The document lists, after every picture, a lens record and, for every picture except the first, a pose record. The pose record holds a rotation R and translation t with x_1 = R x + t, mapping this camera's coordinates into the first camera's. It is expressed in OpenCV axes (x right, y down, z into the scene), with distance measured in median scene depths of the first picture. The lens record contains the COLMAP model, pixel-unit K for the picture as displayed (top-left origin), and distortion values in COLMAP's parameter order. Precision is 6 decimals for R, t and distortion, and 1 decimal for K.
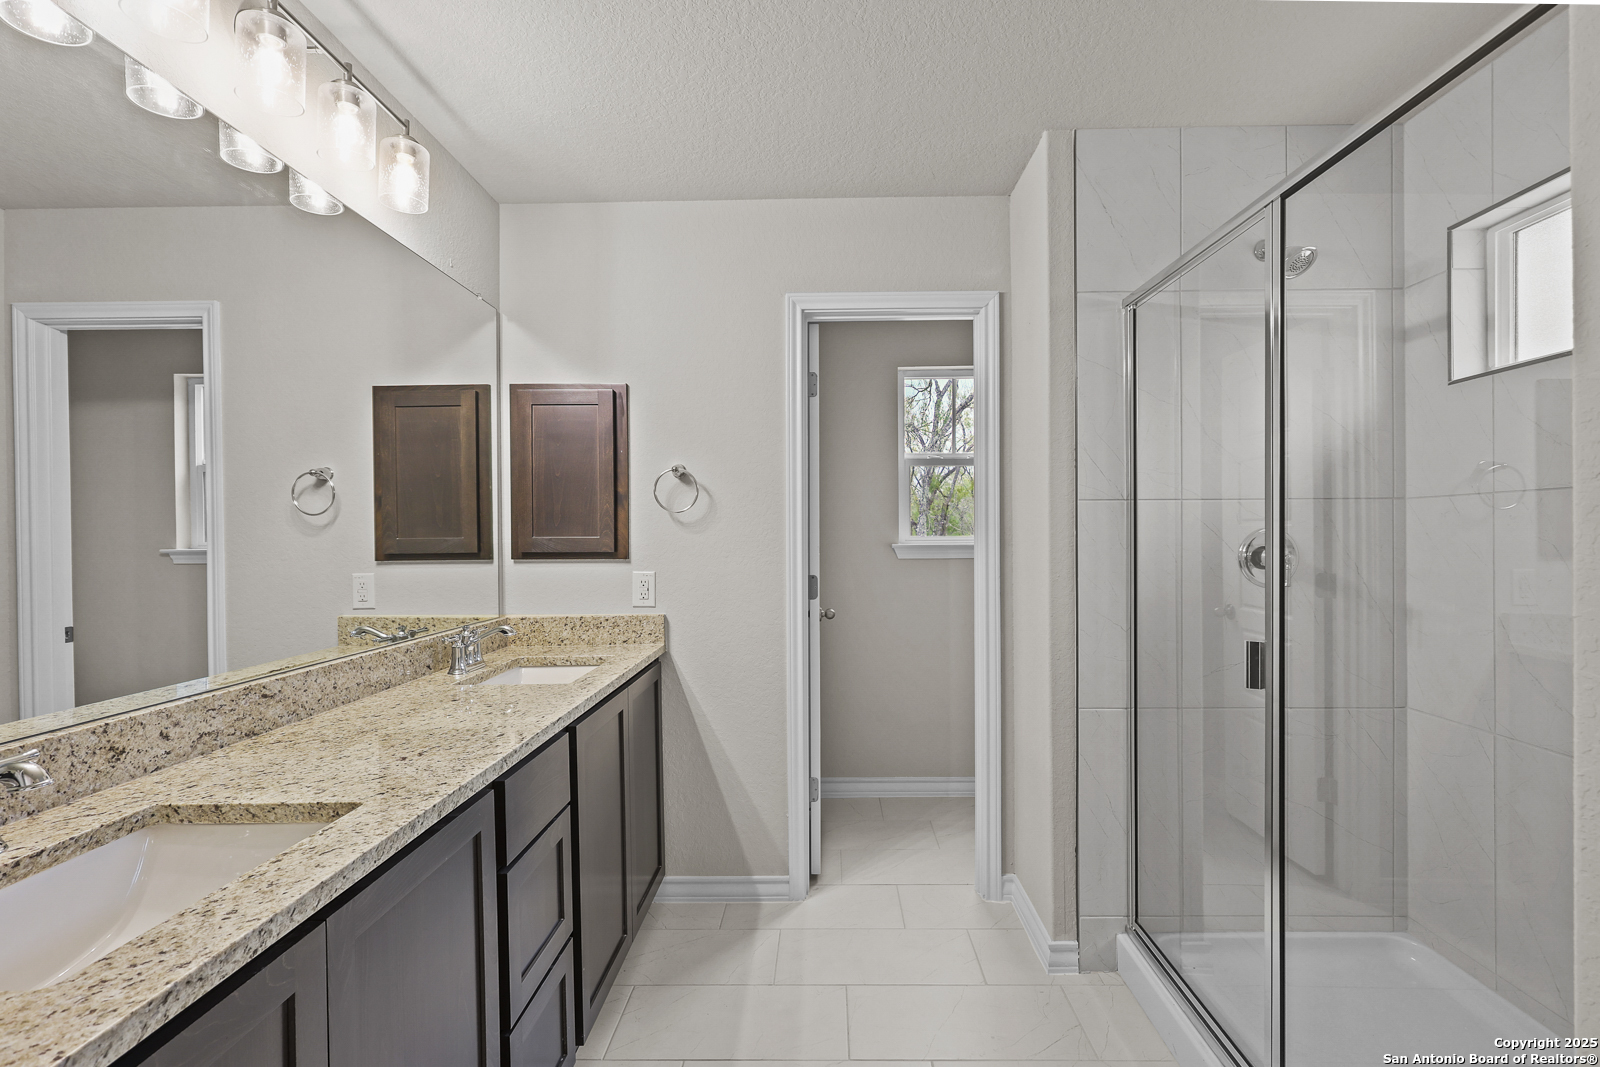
lens RADIAL K [[733.6, 0, 796.2], [0, 733.6, 535.1], [0, 0, 1]] dist [-0.001585, -0.000081]
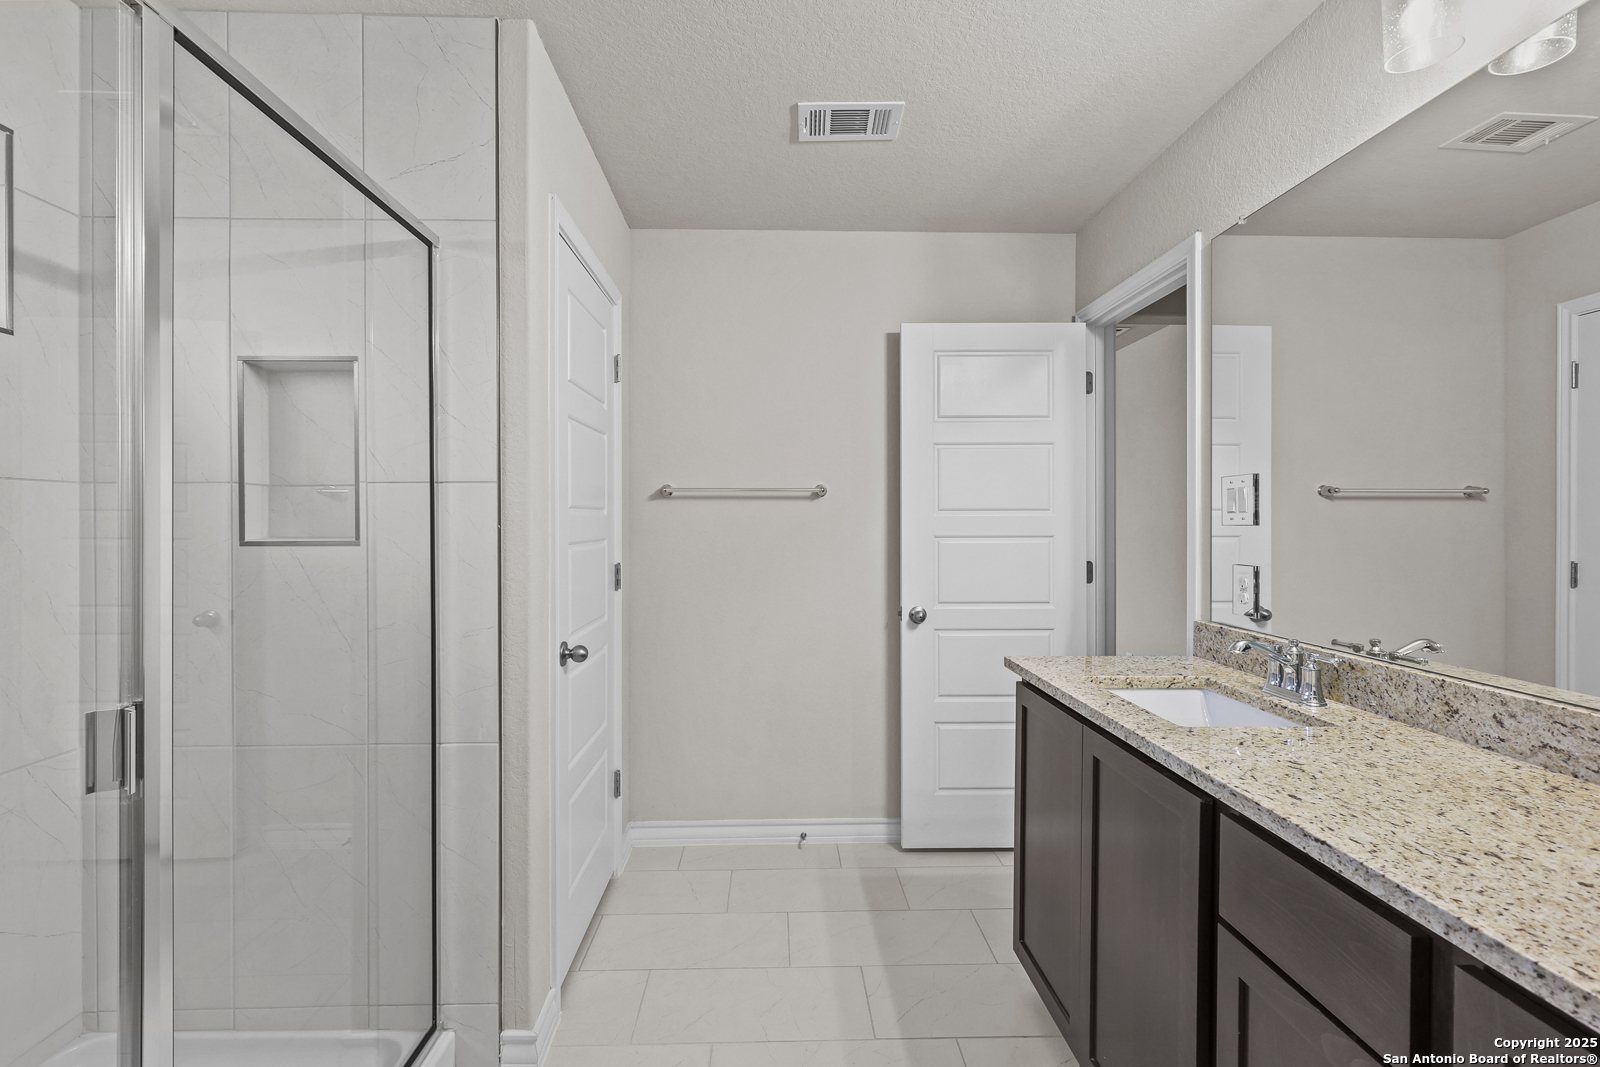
lens RADIAL K [[733.6, 0, 796.2], [0, 733.6, 535.1], [0, 0, 1]] dist [-0.001585, -0.000081]
pose [[-0.997341, 0.009698, -0.072222, 0.158645], [0.008355, 0.999787, 0.018869, -0.004424], [0.072389, 0.018216, -0.997210, 1.930768]]
